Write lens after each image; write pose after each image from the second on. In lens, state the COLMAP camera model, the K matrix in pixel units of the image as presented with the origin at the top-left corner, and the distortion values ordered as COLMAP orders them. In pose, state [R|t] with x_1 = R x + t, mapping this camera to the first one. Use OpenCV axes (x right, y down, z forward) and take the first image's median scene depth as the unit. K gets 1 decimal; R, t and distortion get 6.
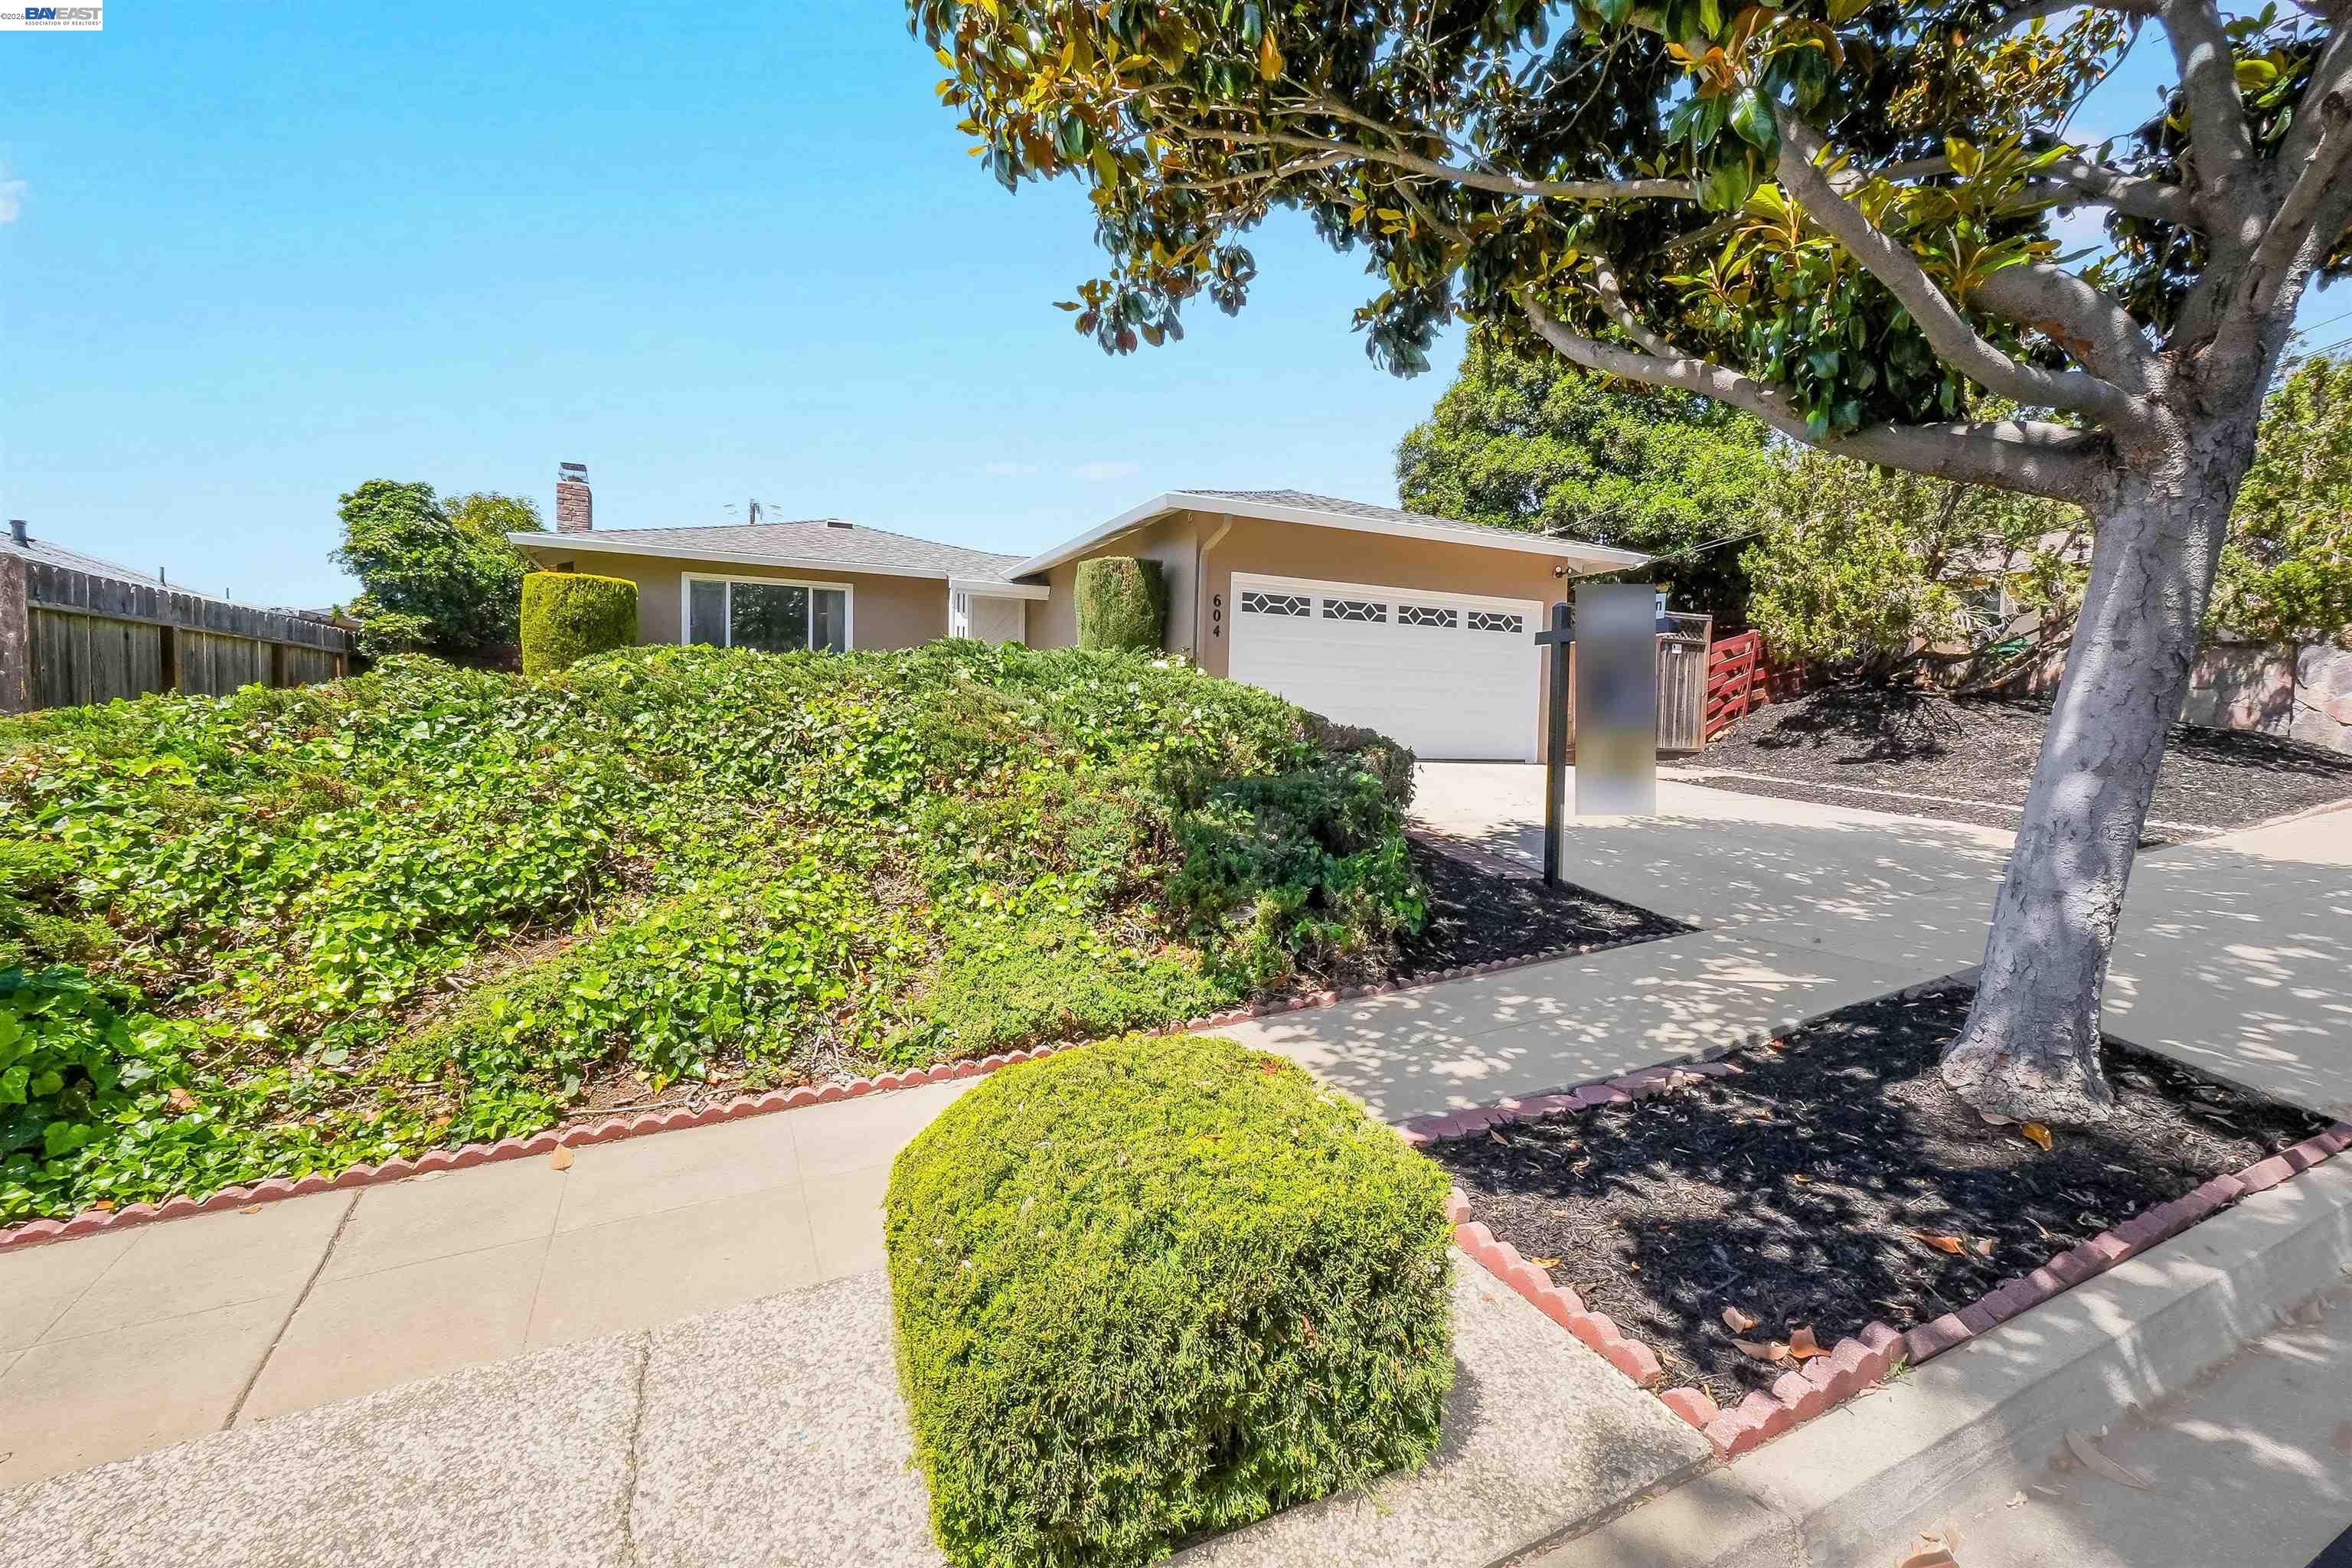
lens RADIAL K [[1019.3, 0, 1187.2], [0, 1019.3, 764.6], [0, 0, 1]] dist [-0.010862, 0.000292]
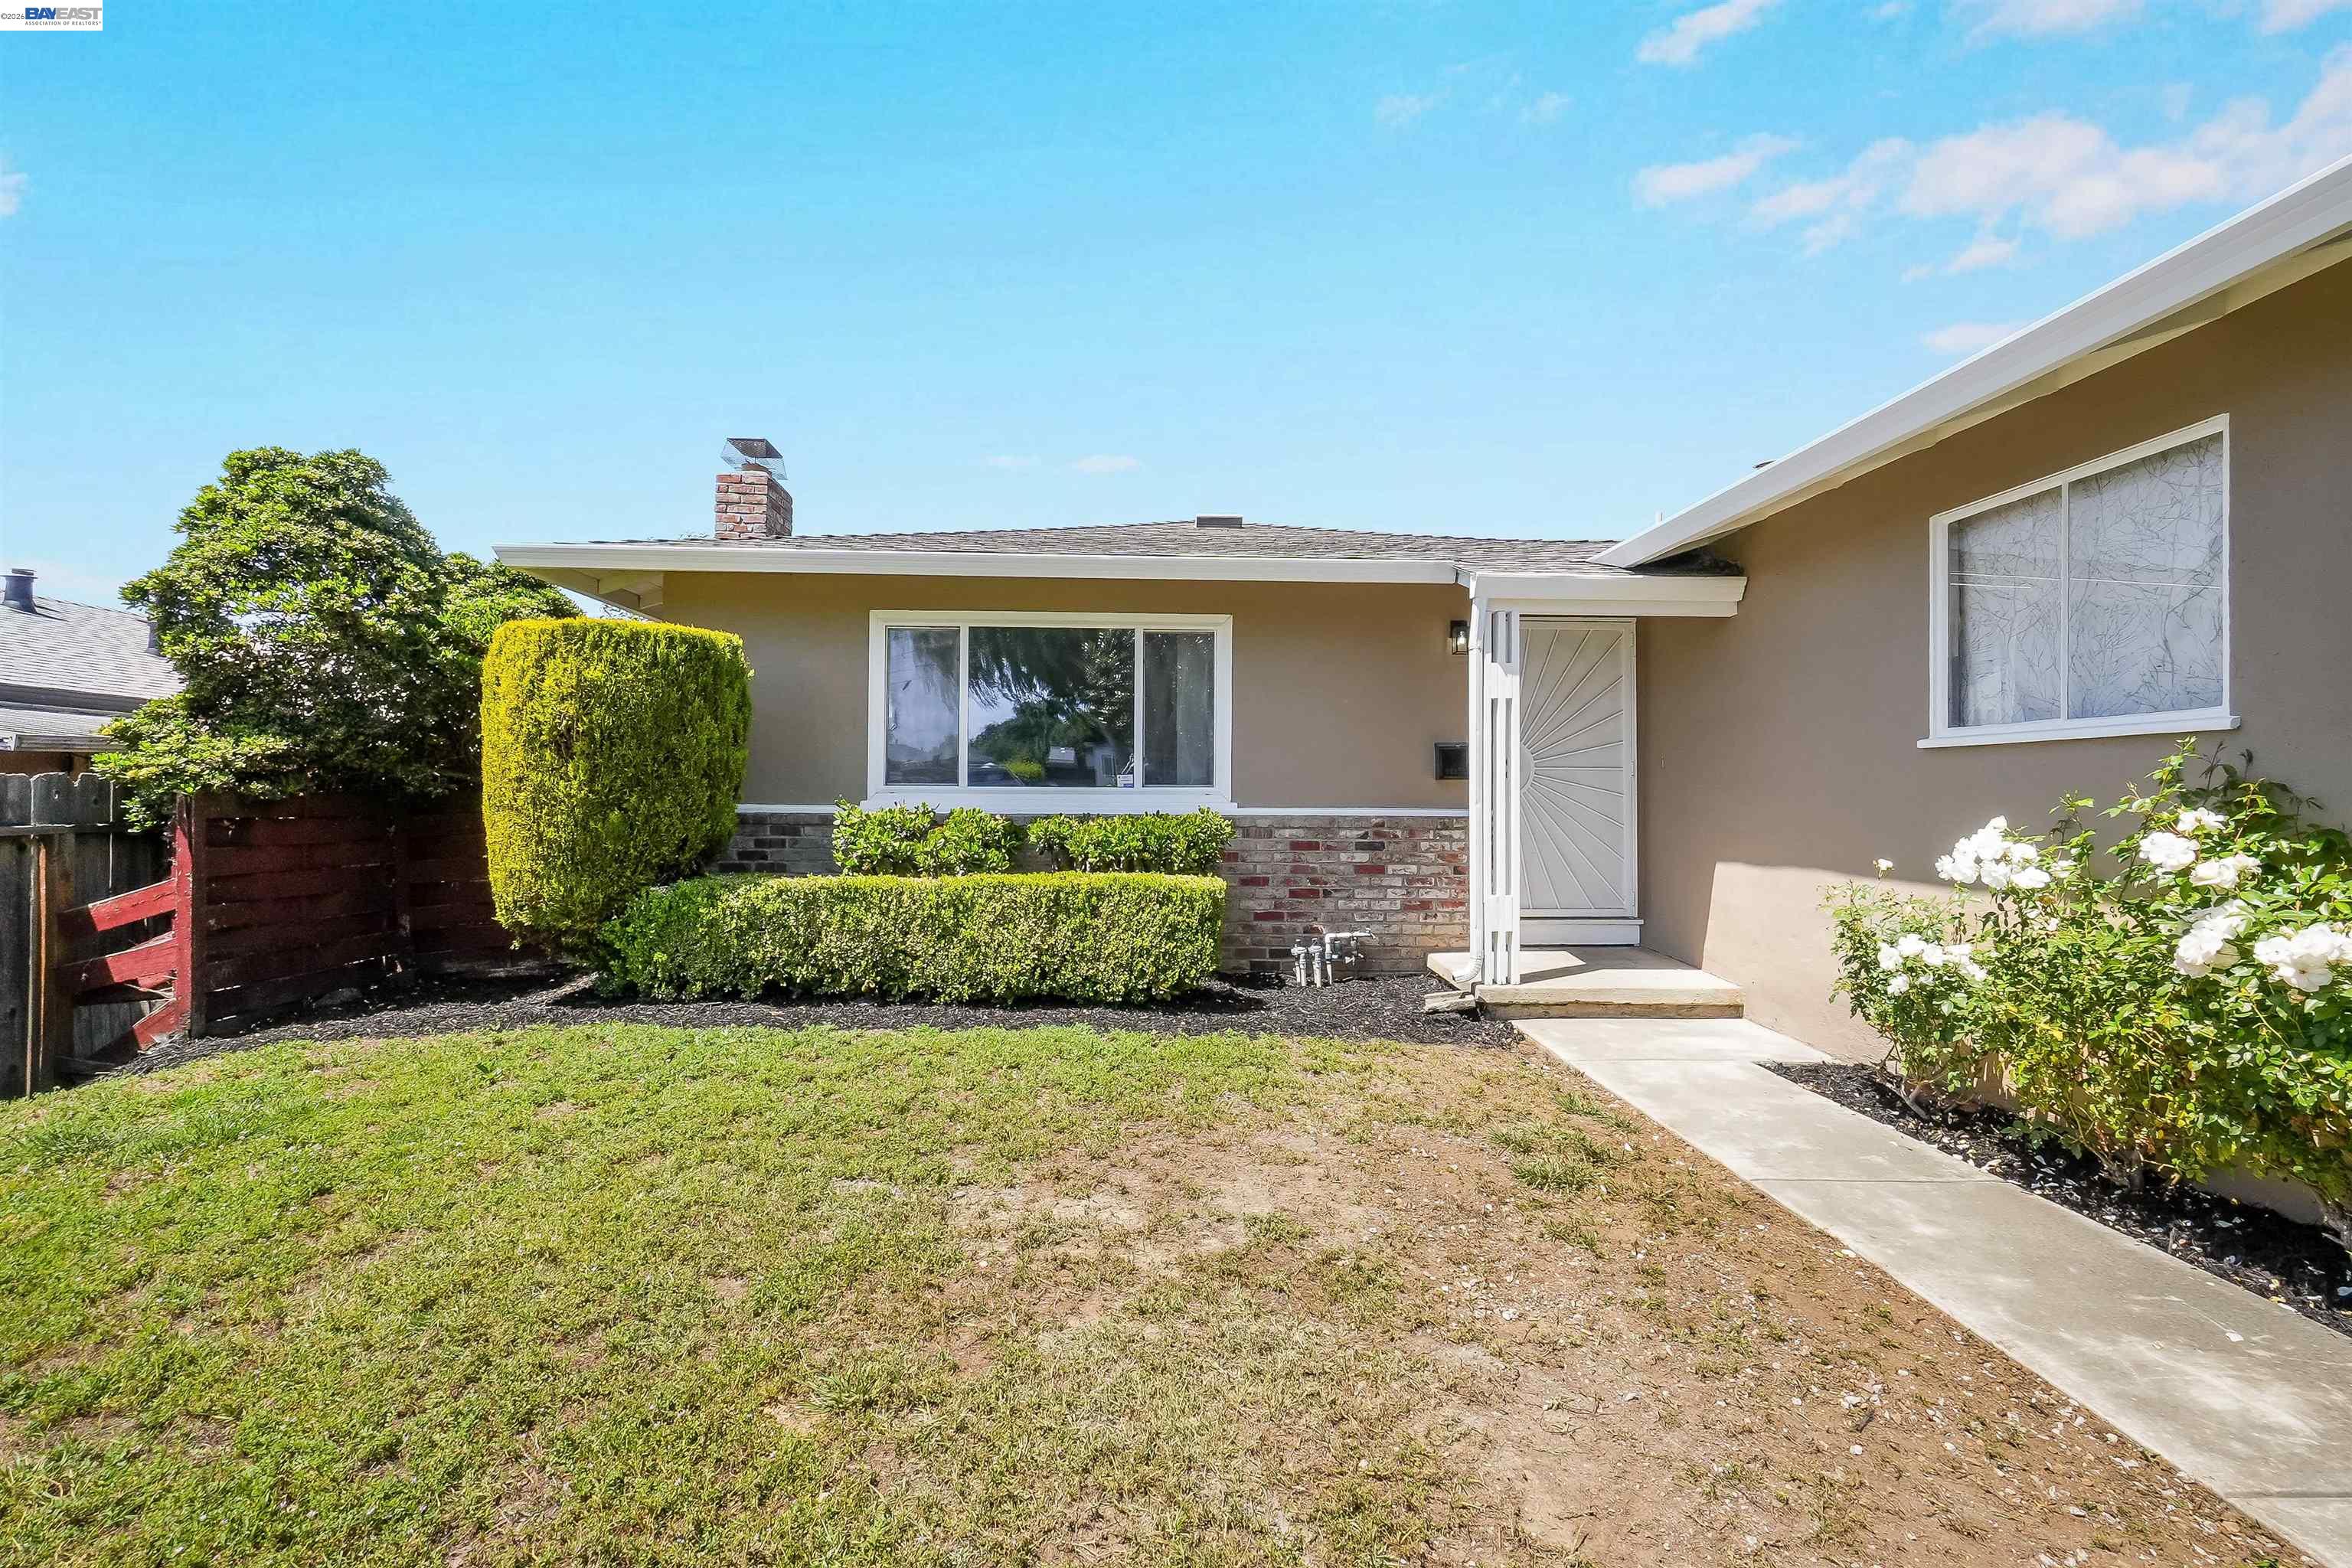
lens RADIAL K [[1026.0, 0, 1184.0], [0, 1026.0, 779.9], [0, 0, 1]] dist [-0.010949, 0.005498]
pose [[0.922212, -0.020575, -0.386137, -0.190972], [-0.002437, 0.998254, -0.059010, -0.086340], [0.386678, 0.055360, 0.920552, 0.631208]]
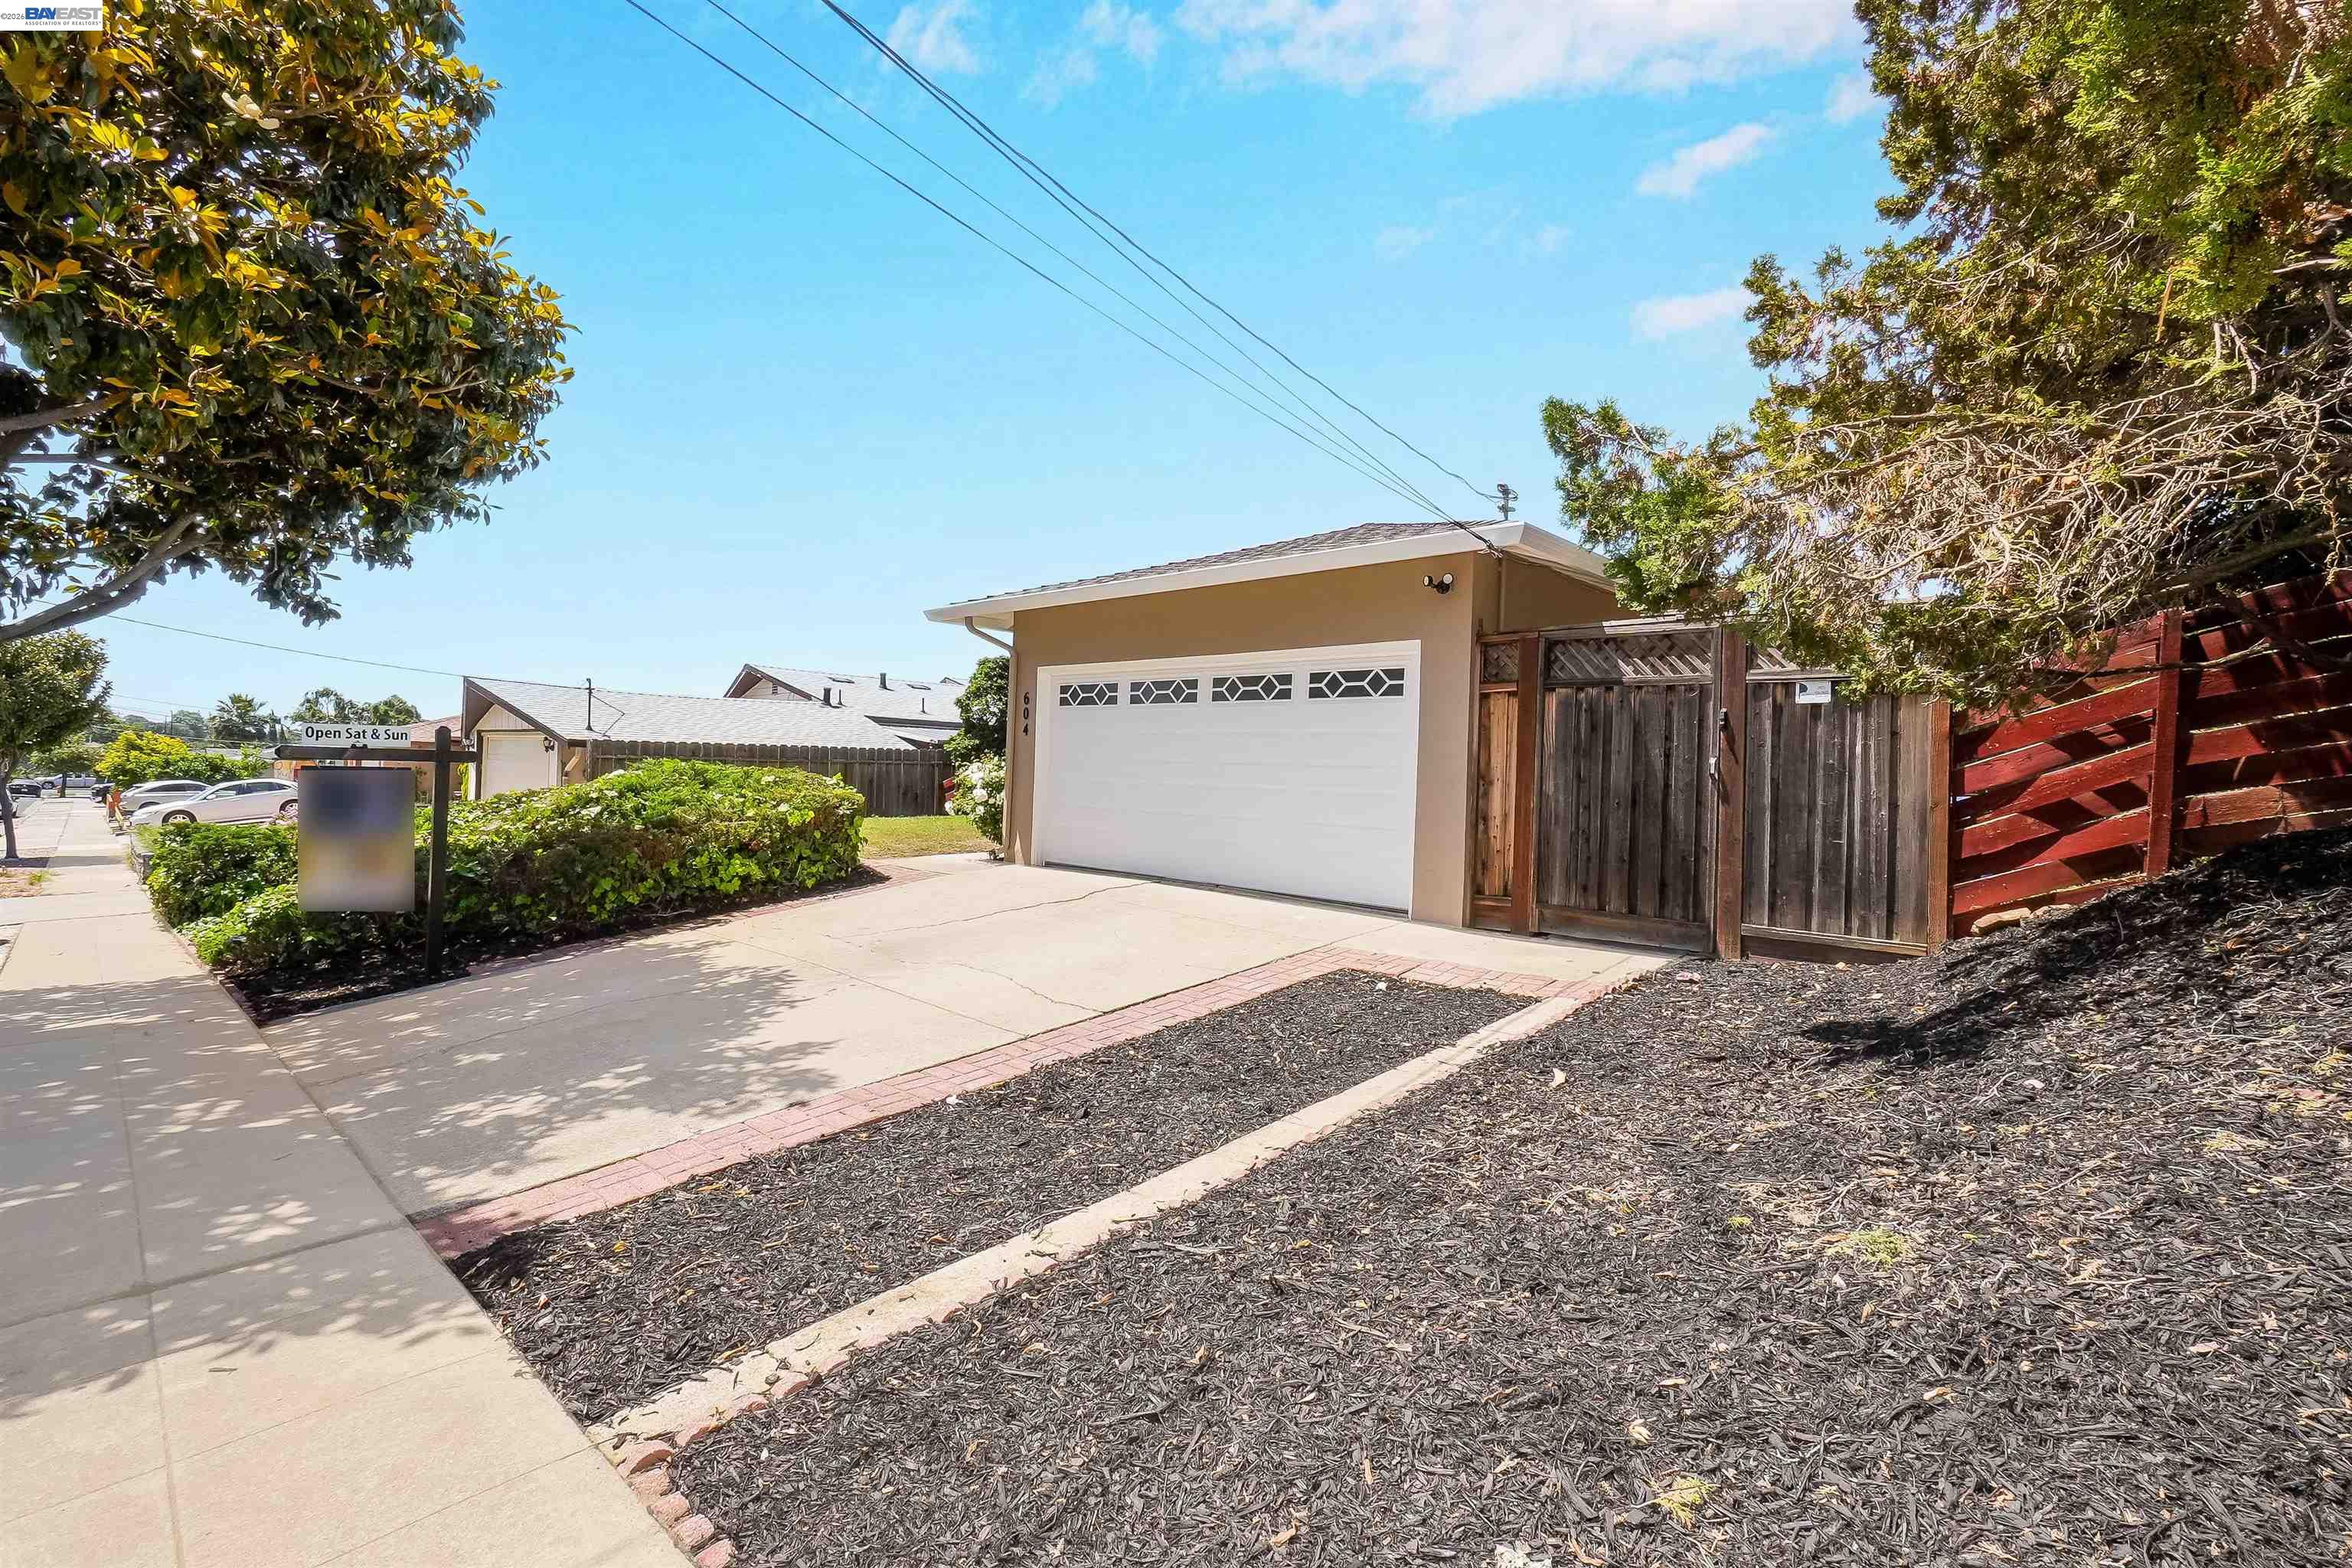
lens RADIAL K [[1049.8, 0, 1173.1], [0, 1049.8, 766.9], [0, 0, 1]] dist [-0.008824, 0.007467]
pose [[0.353391, -0.012704, -0.935389, 0.768495], [-0.058902, 0.997622, -0.035802, -0.051750], [0.933619, 0.067749, 0.351803, 0.593352]]
